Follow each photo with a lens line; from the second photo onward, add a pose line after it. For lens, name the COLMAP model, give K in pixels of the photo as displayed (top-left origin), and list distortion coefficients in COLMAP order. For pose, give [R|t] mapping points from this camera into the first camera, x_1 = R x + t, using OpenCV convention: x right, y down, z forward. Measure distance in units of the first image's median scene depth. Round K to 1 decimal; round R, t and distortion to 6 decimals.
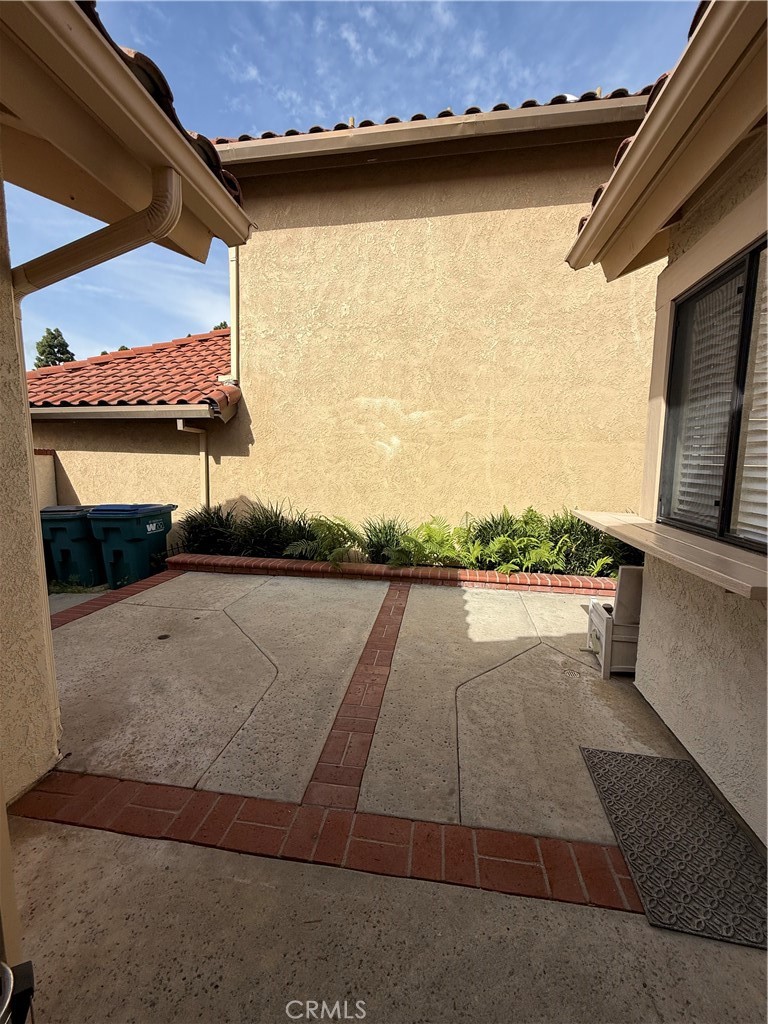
lens RADIAL K [[406.8, 0, 385.2], [0, 406.8, 510.1], [0, 0, 1]] dist [0.000512, -0.000234]
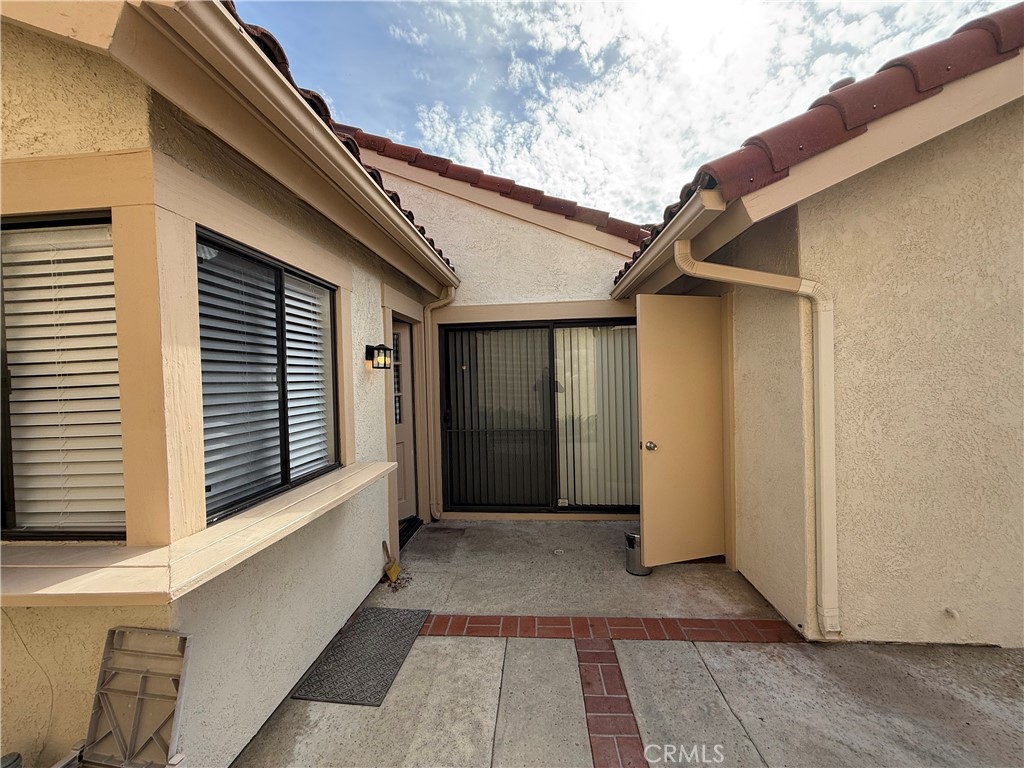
lens RADIAL K [[406.8, 0, 506.6], [0, 406.8, 383.3], [0, 0, 1]] dist [0.000512, -0.000234]
pose [[-0.997441, 0.016632, -0.069535, 0.173222], [0.007119, 0.990836, 0.134880, -0.271798], [0.071141, 0.134040, -0.988419, 1.507507]]
